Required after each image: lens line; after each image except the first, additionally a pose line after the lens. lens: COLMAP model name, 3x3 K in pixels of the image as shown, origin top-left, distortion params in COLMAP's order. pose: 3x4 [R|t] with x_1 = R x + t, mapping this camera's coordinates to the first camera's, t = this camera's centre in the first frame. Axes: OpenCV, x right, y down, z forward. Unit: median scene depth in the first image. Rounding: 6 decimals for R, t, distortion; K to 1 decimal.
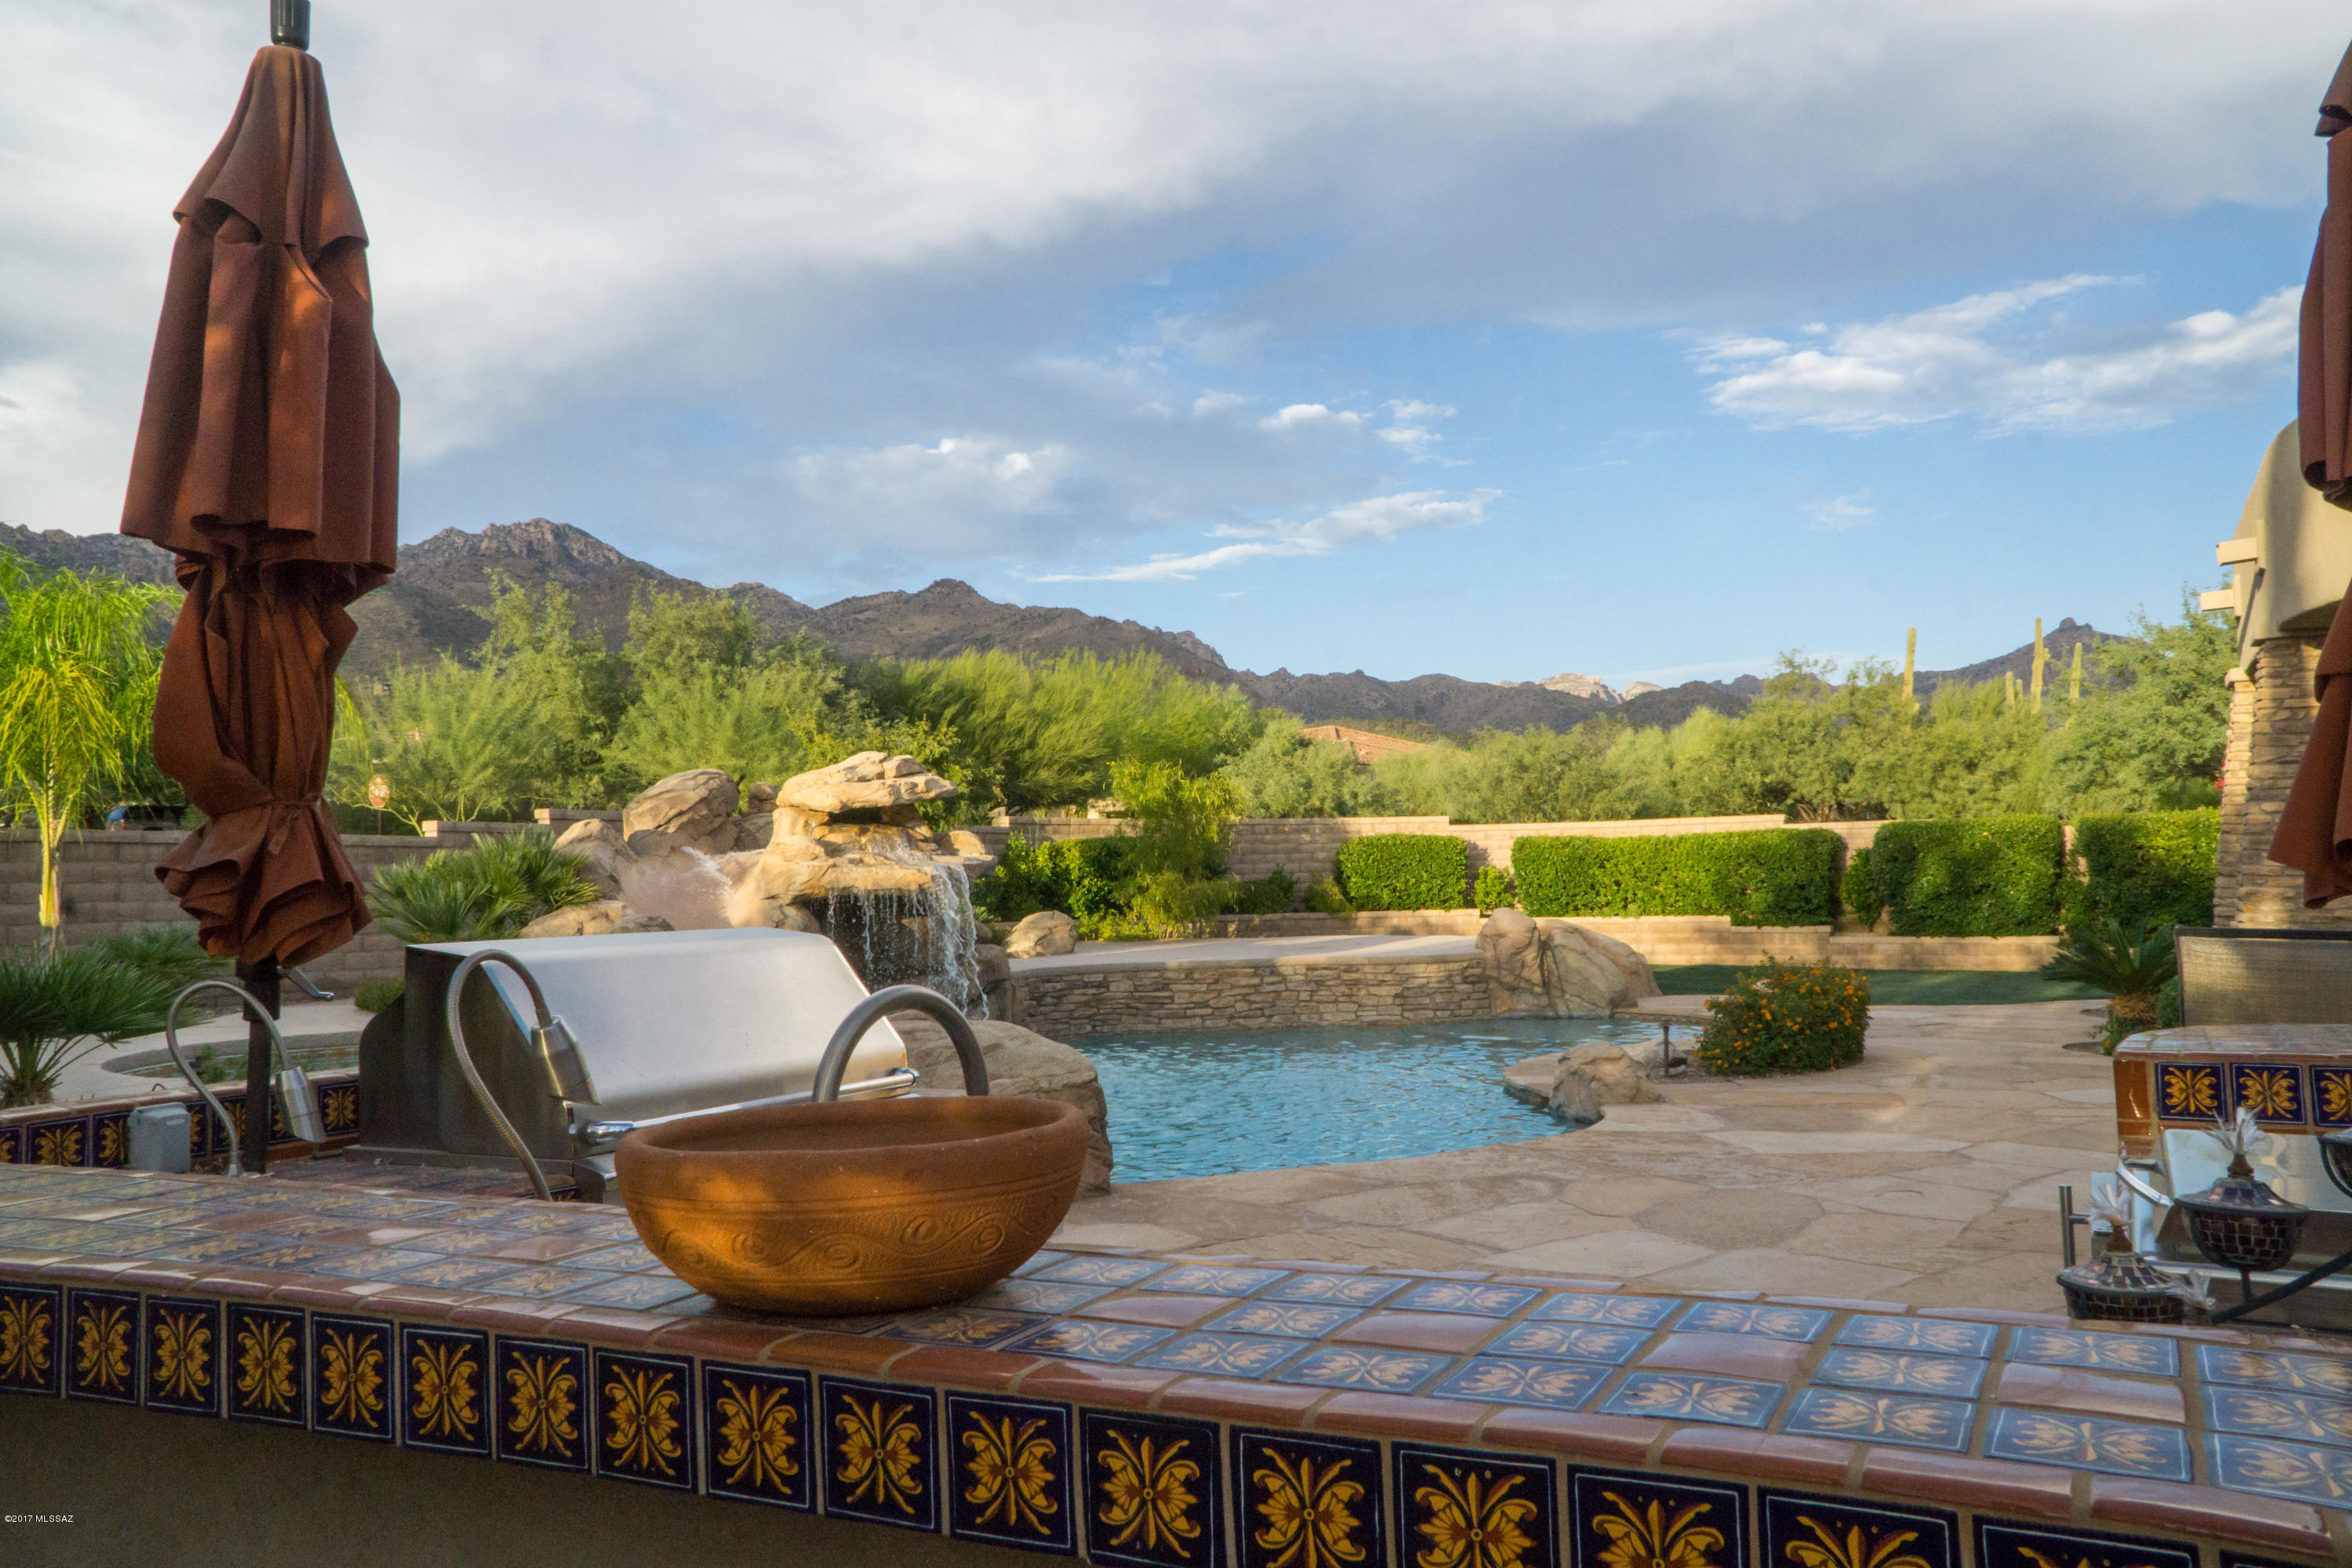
lens RADIAL K [[1855.5, 0, 1178.0], [0, 1855.5, 798.2], [0, 0, 1]] dist [-0.001950, 0.070480]
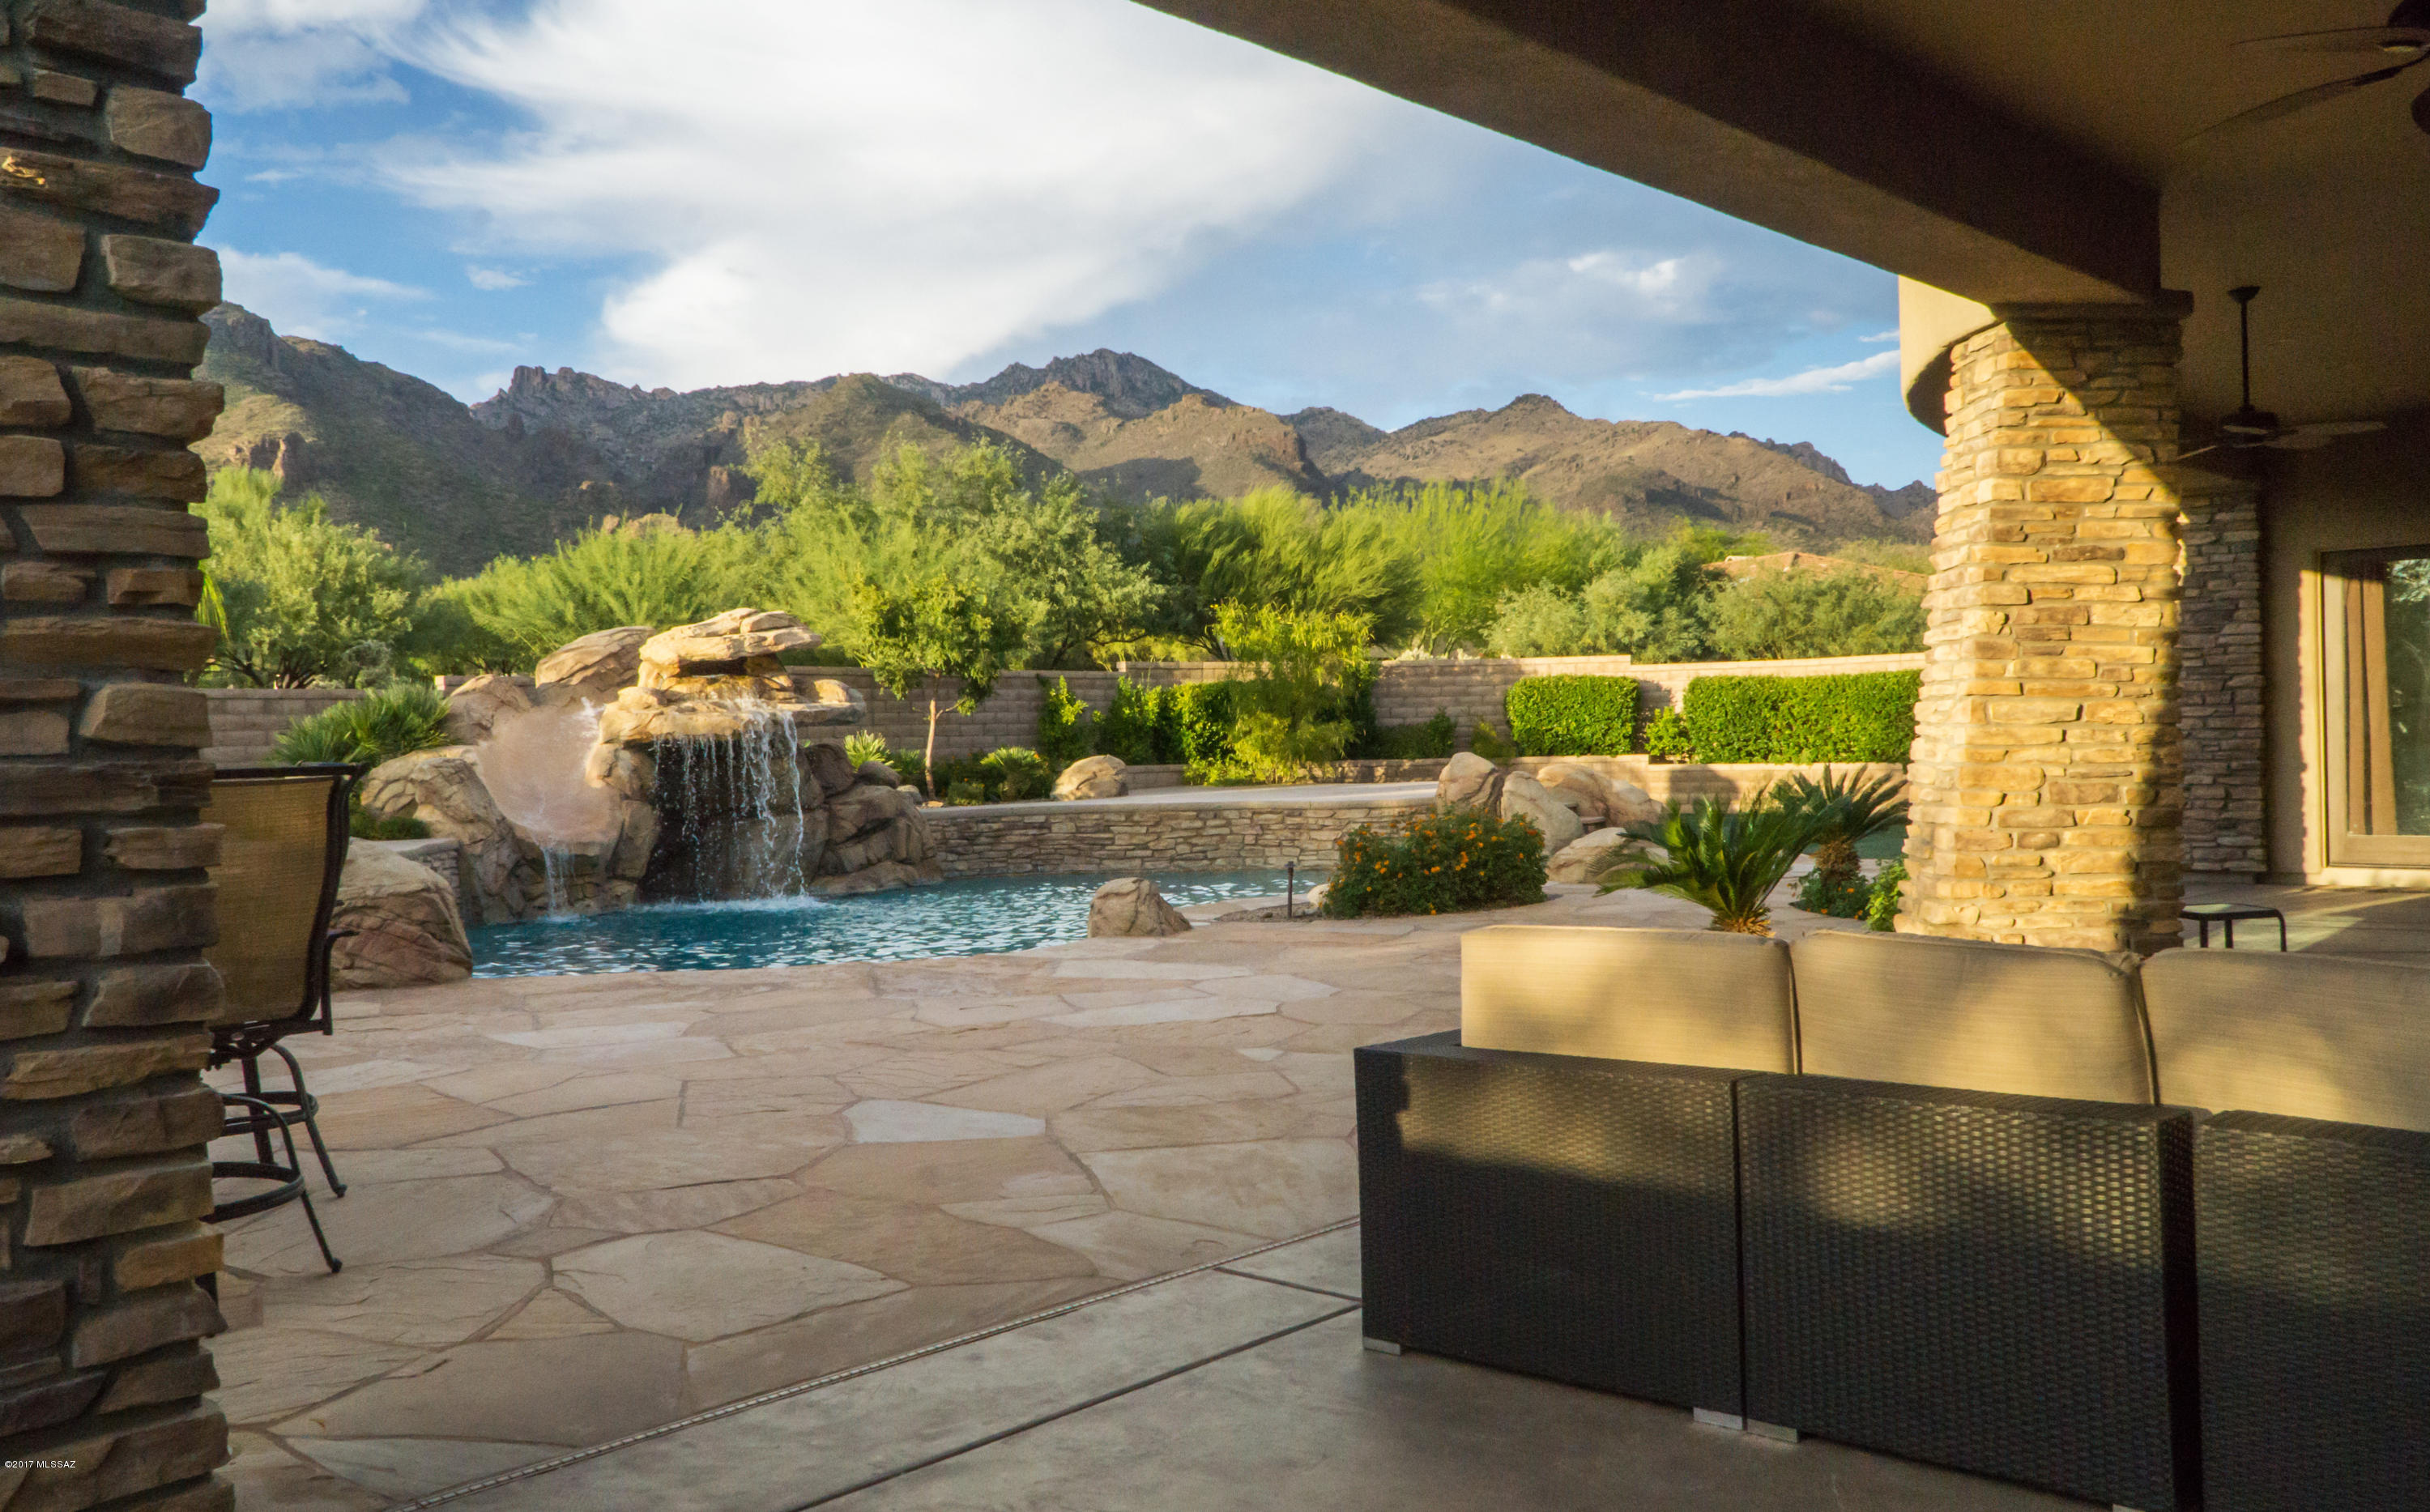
lens RADIAL K [[2009.5, 0, 1216.5], [0, 2009.5, 751.2], [0, 0, 1]] dist [-0.041875, 0.001731]
pose [[0.962394, 0.002142, -0.271649, 0.347585], [0.013794, 0.998294, 0.056743, -0.003618], [0.271307, -0.058356, 0.960722, -0.051438]]
